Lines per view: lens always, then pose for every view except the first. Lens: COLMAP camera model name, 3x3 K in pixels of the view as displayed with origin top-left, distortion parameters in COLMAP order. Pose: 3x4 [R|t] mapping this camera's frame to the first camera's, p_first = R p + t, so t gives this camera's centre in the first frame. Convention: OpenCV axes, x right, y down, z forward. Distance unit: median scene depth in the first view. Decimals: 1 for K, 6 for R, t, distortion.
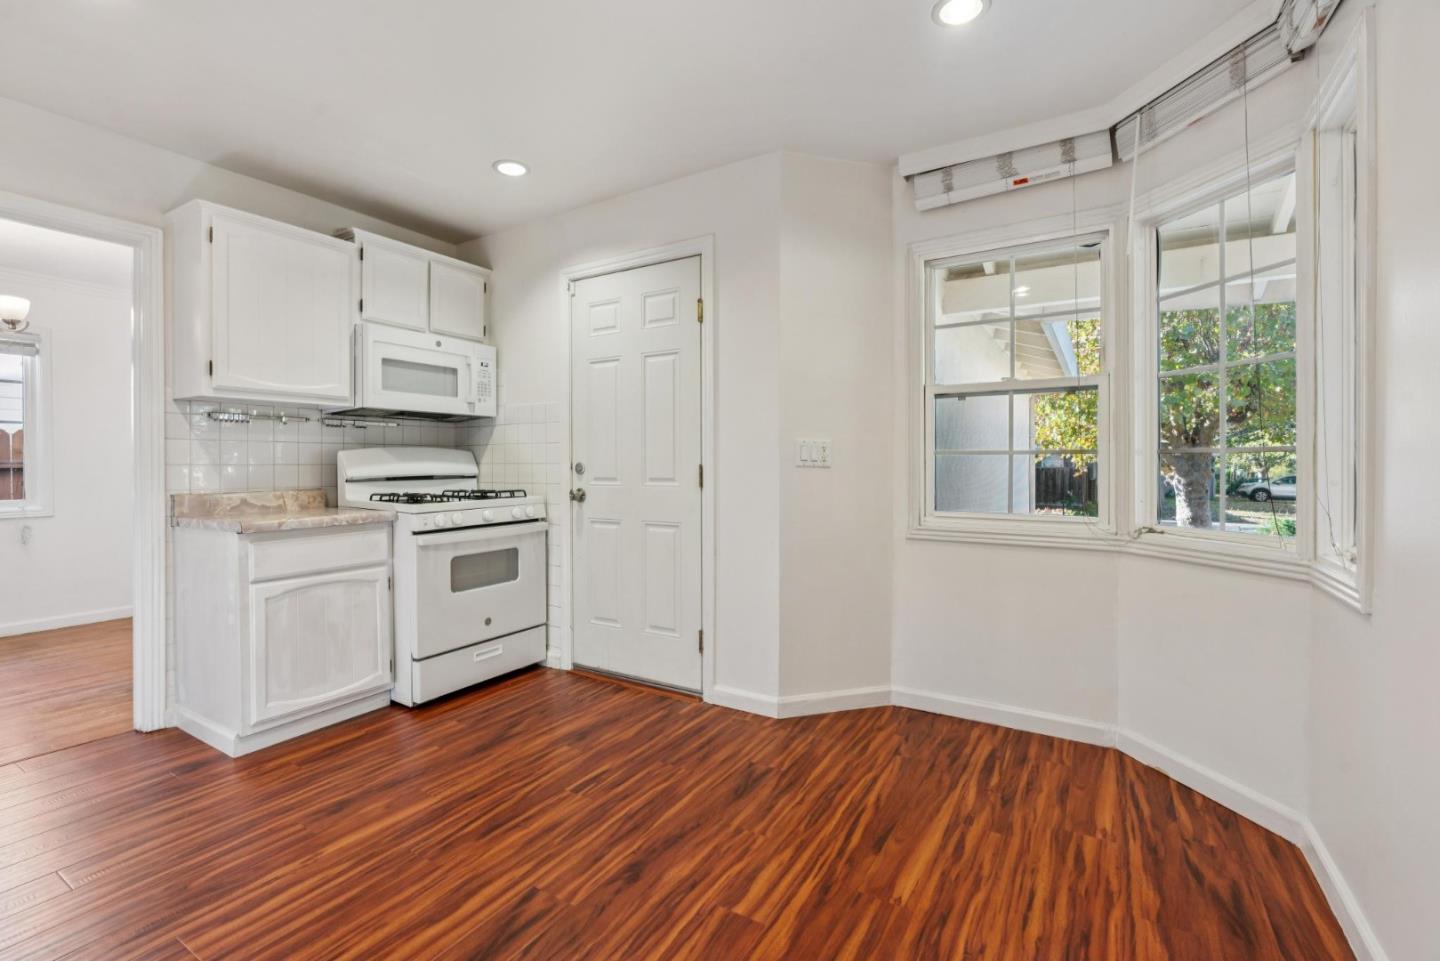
lens RADIAL K [[645.4, 0, 710.4], [0, 645.4, 473.0], [0, 0, 1]] dist [-0.010578, 0.000813]
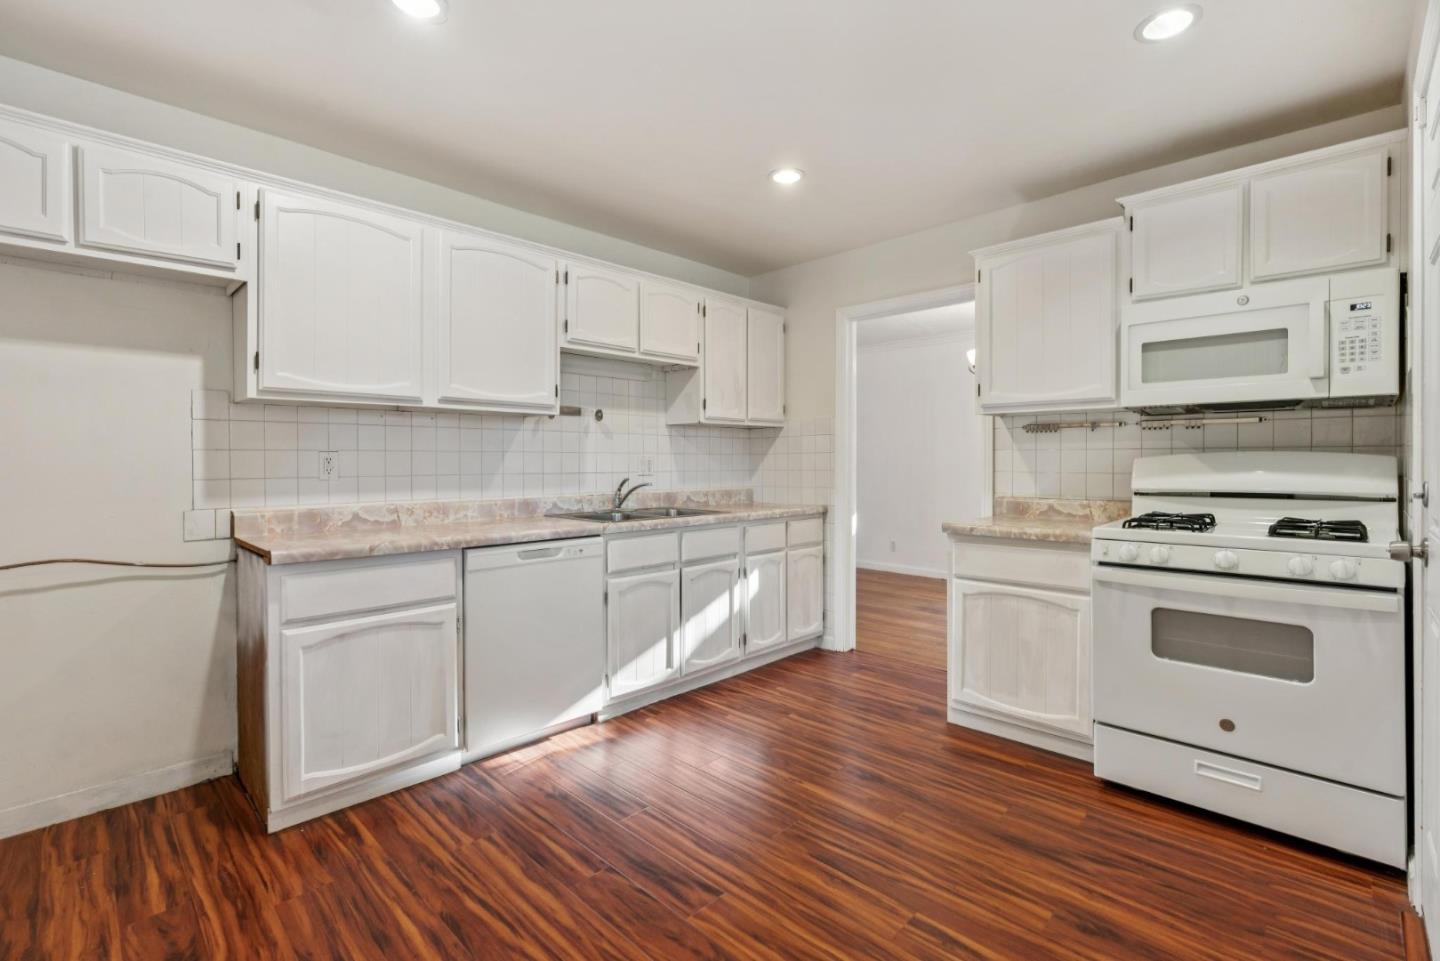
lens RADIAL K [[645.4, 0, 712.9], [0, 645.4, 470.2], [0, 0, 1]] dist [-0.010578, 0.000813]
pose [[-0.225739, 0.017577, -0.974029, 0.429685], [-0.015183, 0.999652, 0.021558, -0.031920], [0.974069, 0.019655, -0.225394, 0.717424]]
